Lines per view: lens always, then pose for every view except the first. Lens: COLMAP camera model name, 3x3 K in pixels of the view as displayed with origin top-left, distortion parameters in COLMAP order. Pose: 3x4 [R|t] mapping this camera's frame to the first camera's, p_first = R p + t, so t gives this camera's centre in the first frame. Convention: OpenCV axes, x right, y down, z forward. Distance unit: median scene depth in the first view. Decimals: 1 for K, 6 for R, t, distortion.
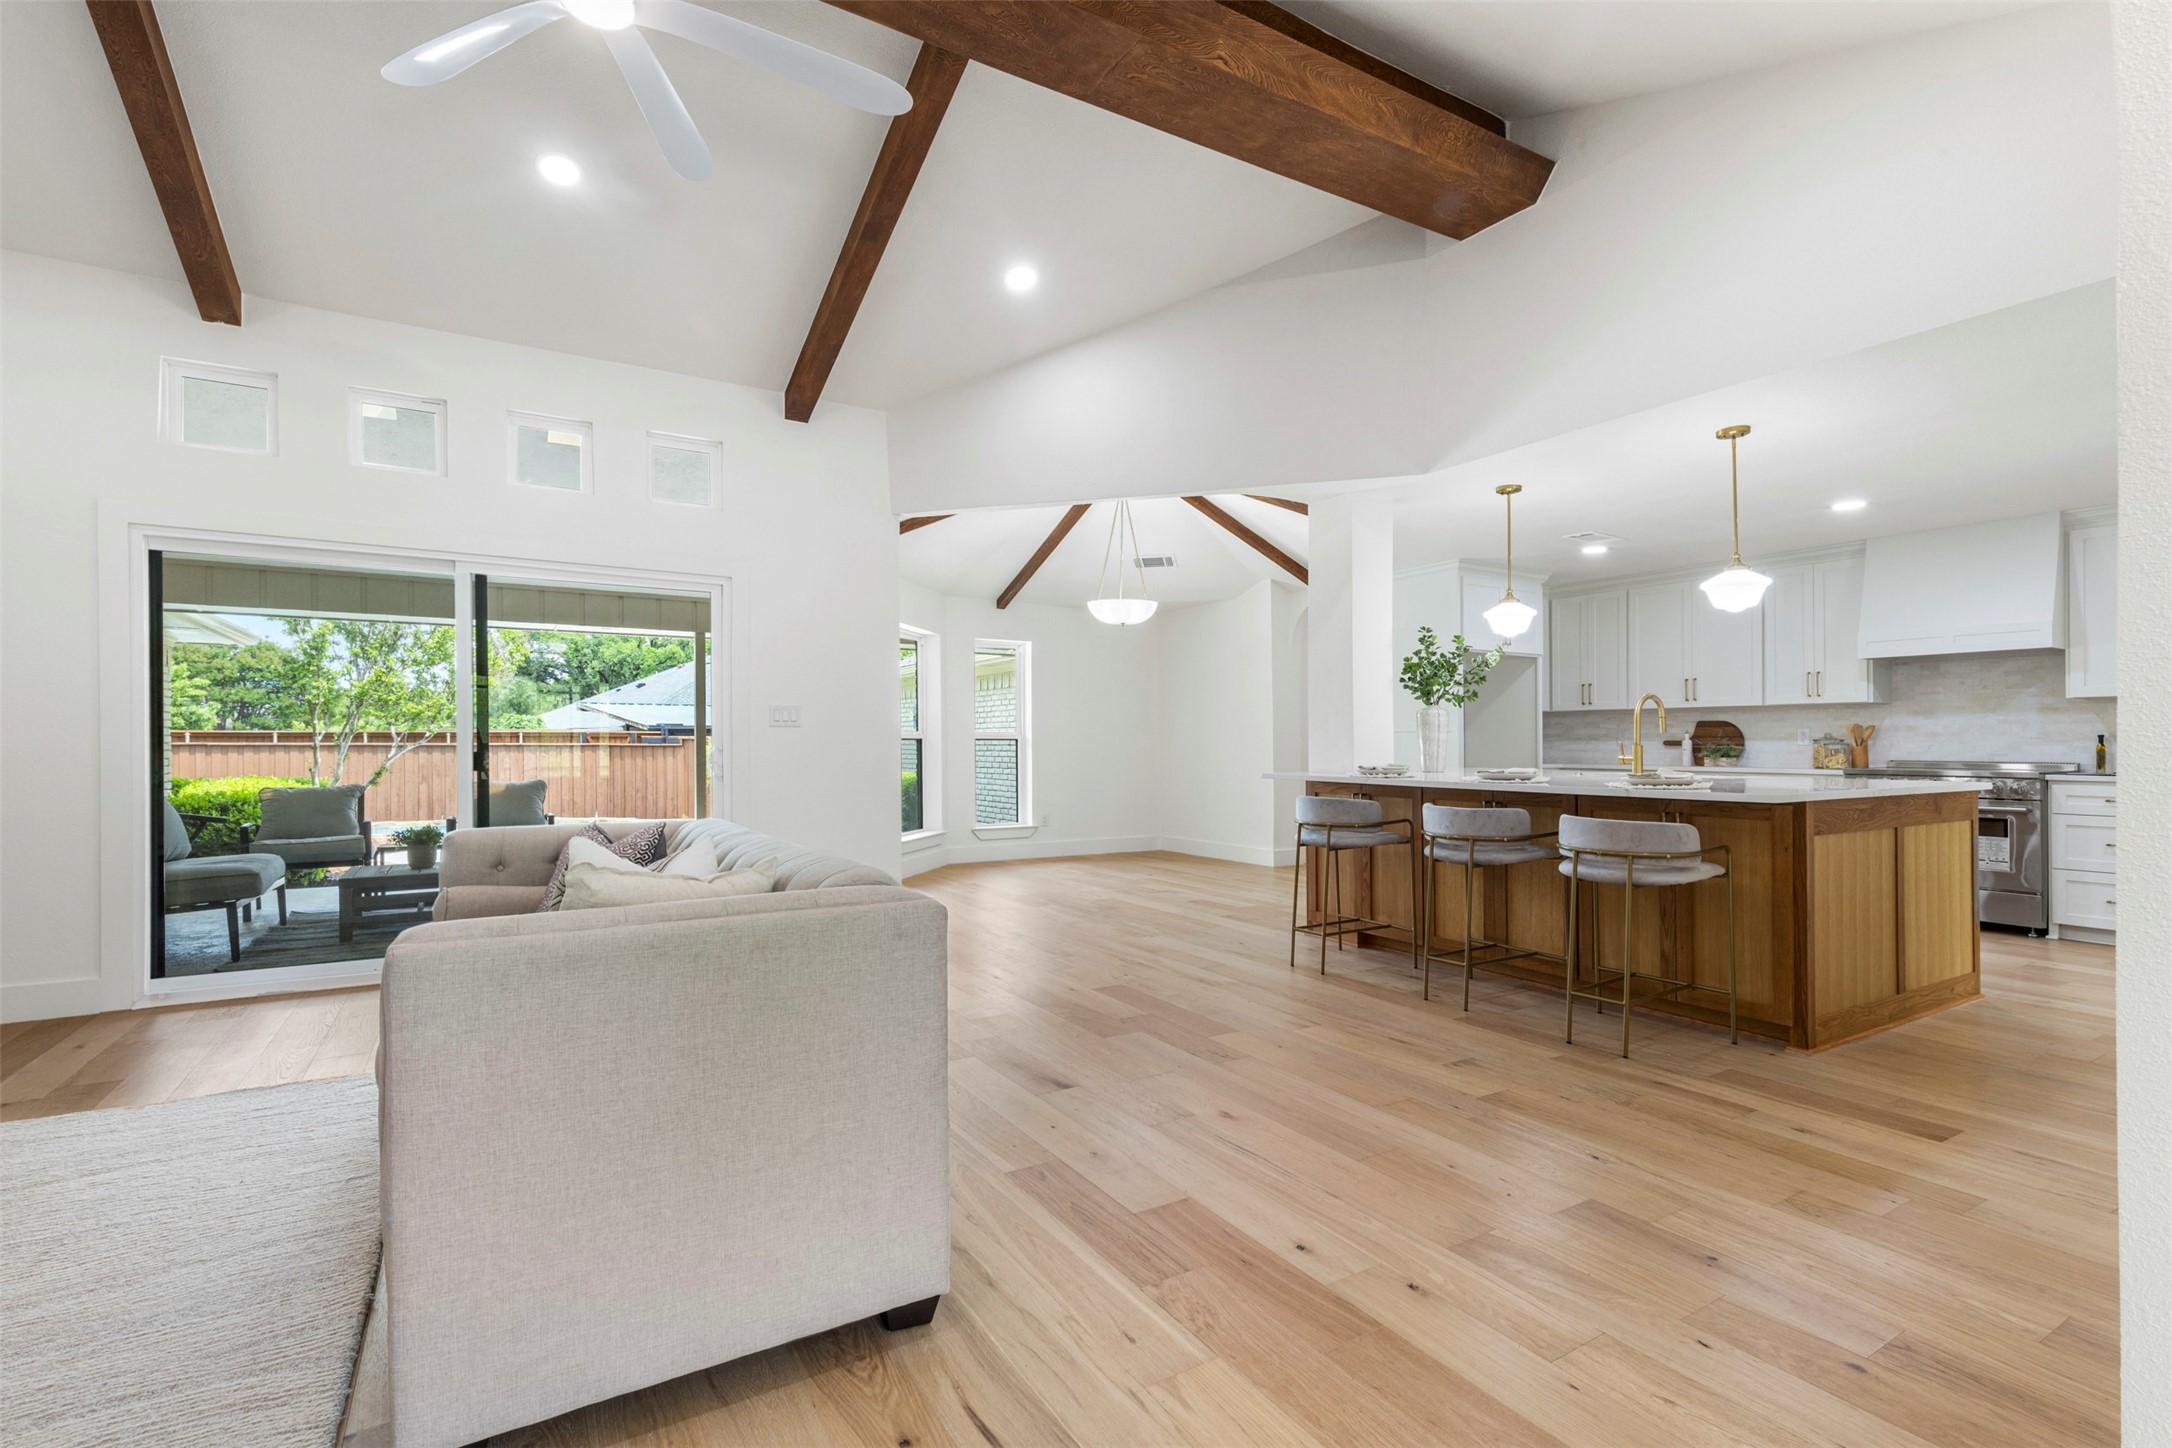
lens RADIAL K [[978.2, 0, 1081.5], [0, 978.2, 721.4], [0, 0, 1]] dist [0.010764, -0.002107]
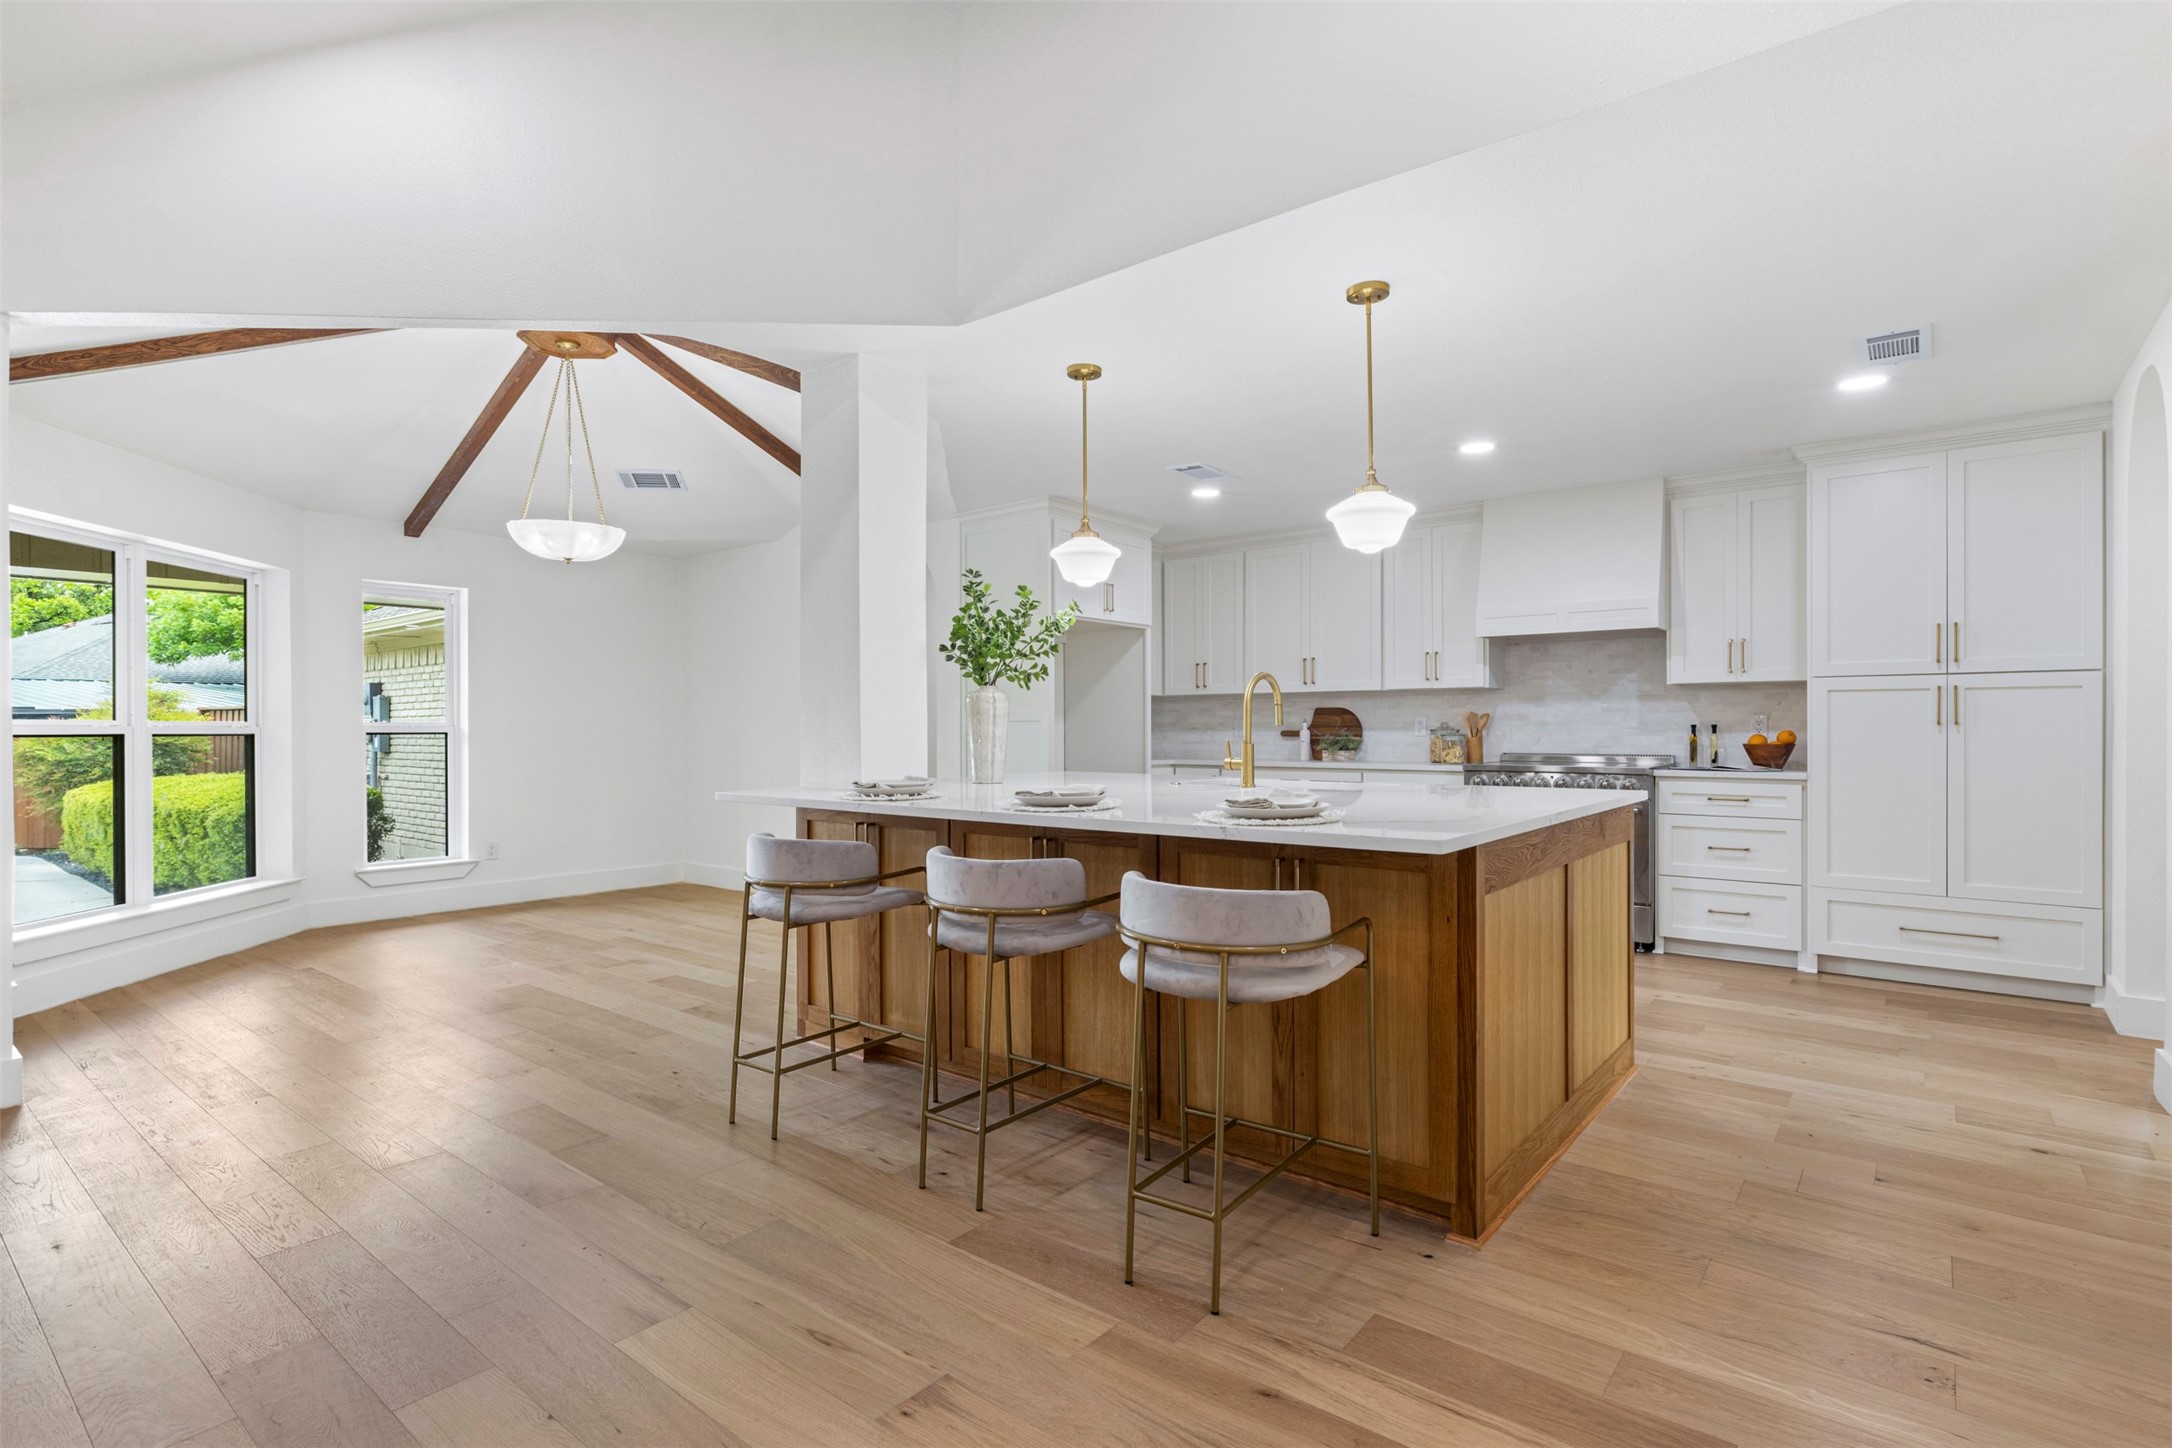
lens RADIAL K [[1055.0, 0, 1078.5], [0, 1055.0, 710.3], [0, 0, 1]] dist [-0.000250, -0.000743]
pose [[0.941480, 0.000741, 0.337068, 0.181962], [-0.002511, 0.999985, 0.004816, -0.003428], [-0.337059, -0.005381, 0.941468, 0.302668]]
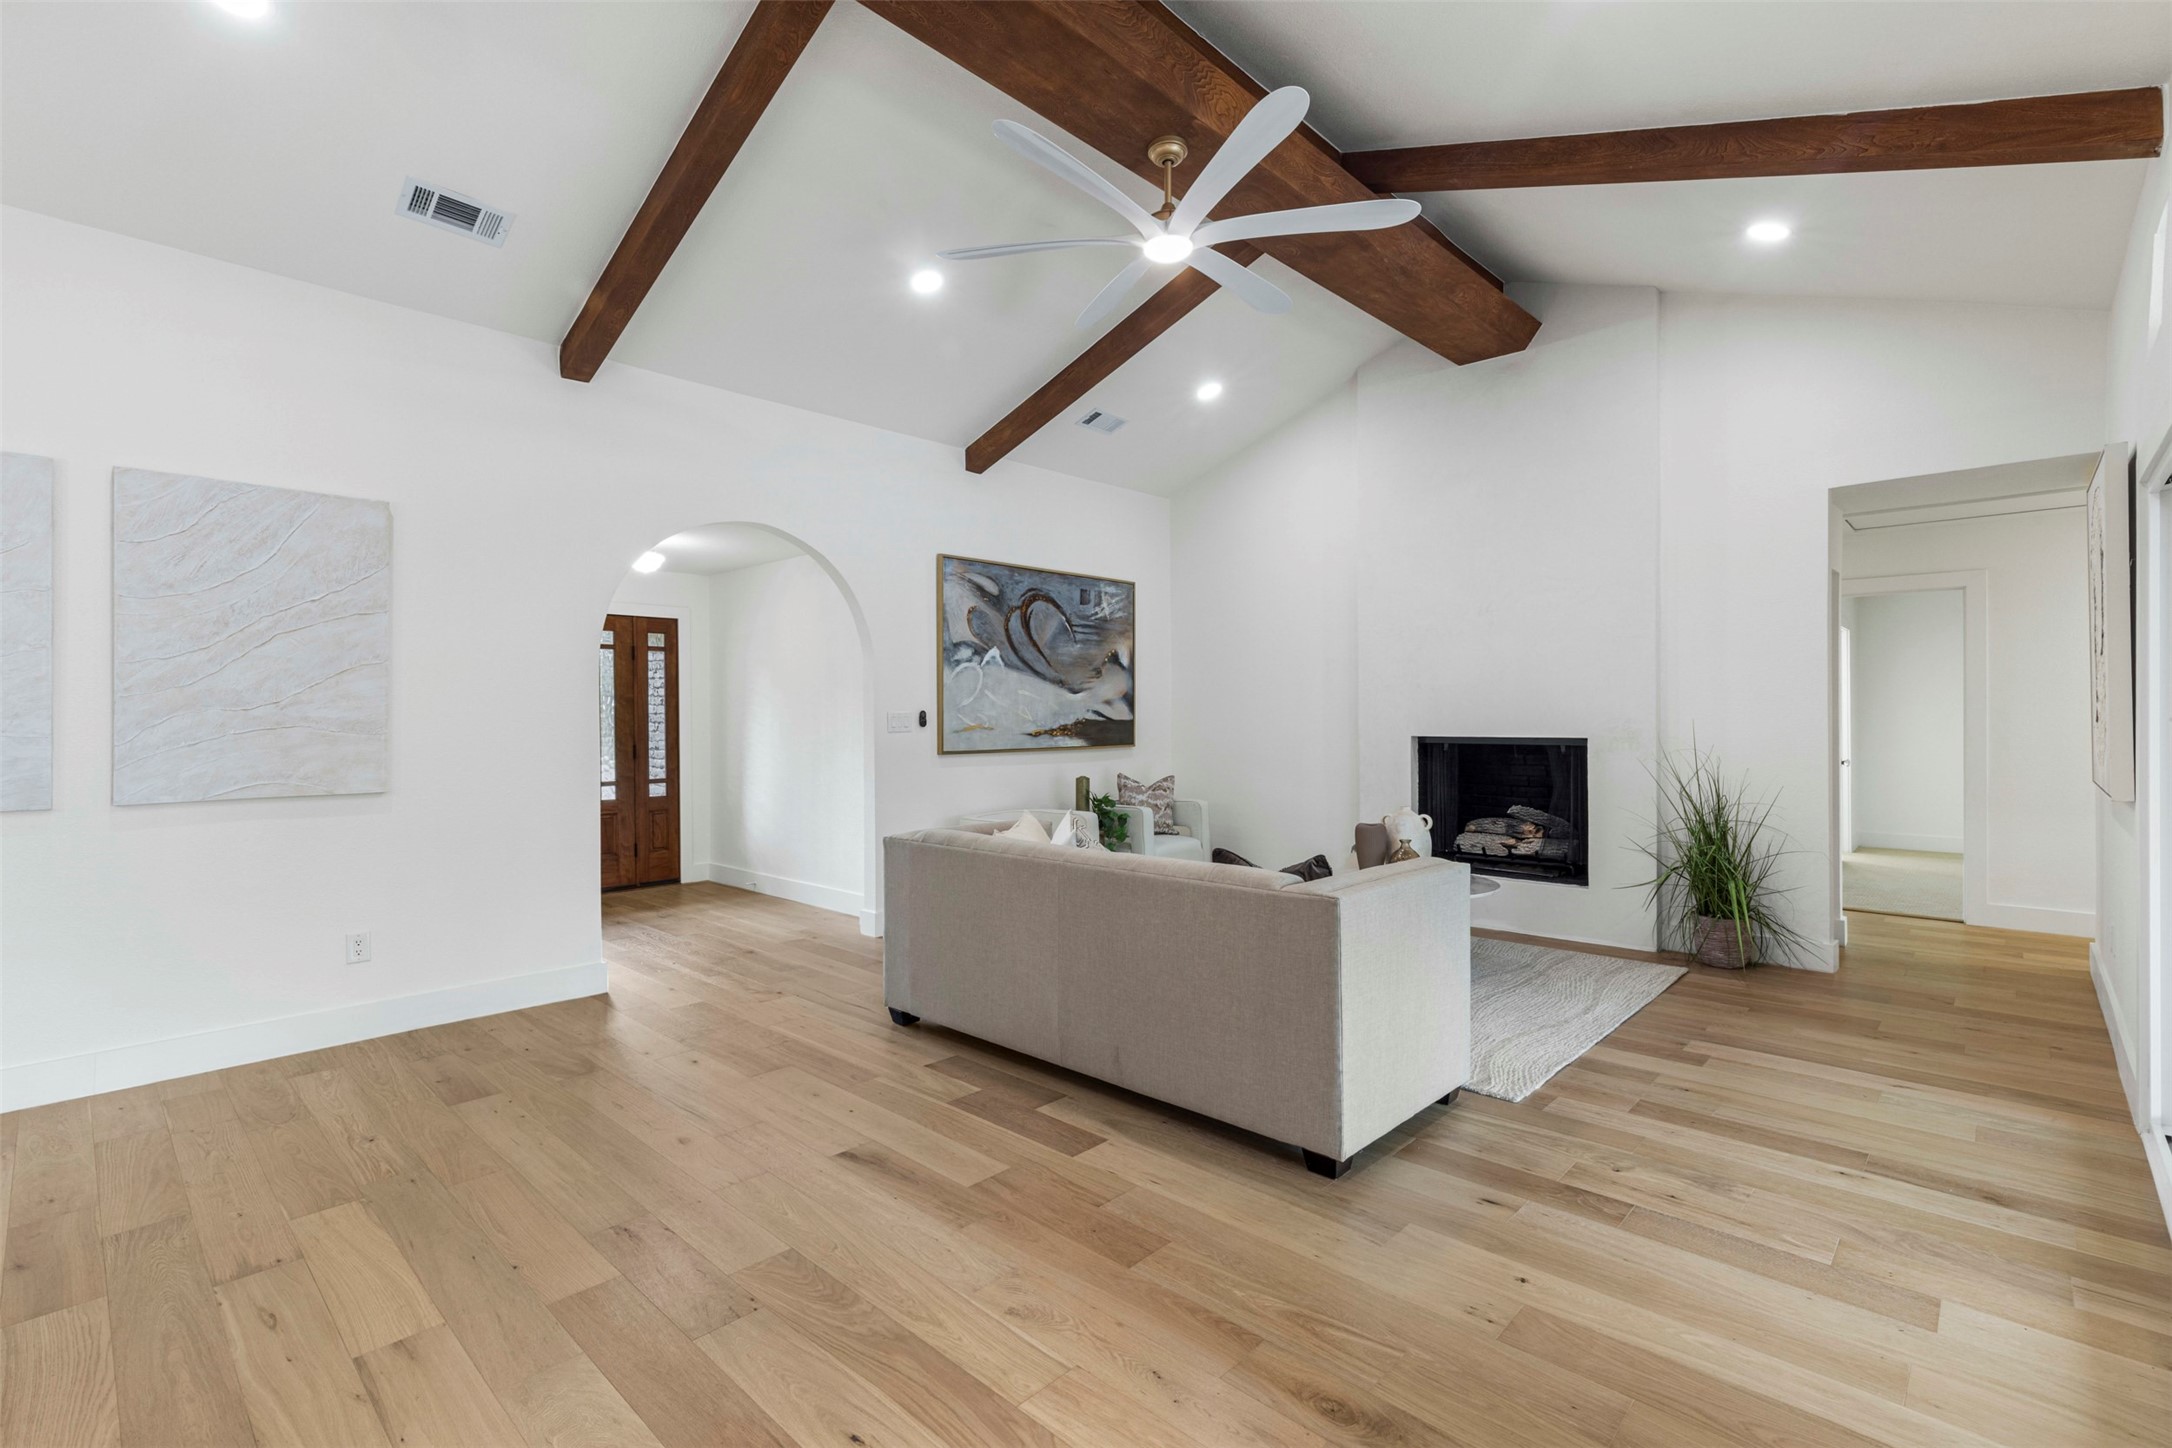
lens RADIAL K [[978.2, 0, 1078.8], [0, 978.2, 722.7], [0, 0, 1]] dist [0.010764, -0.002107]
pose [[-0.966976, 0.007075, -0.254770, 0.001726], [0.011642, 0.999797, -0.016424, -0.012279], [0.254602, -0.018848, -0.966862, 1.174793]]
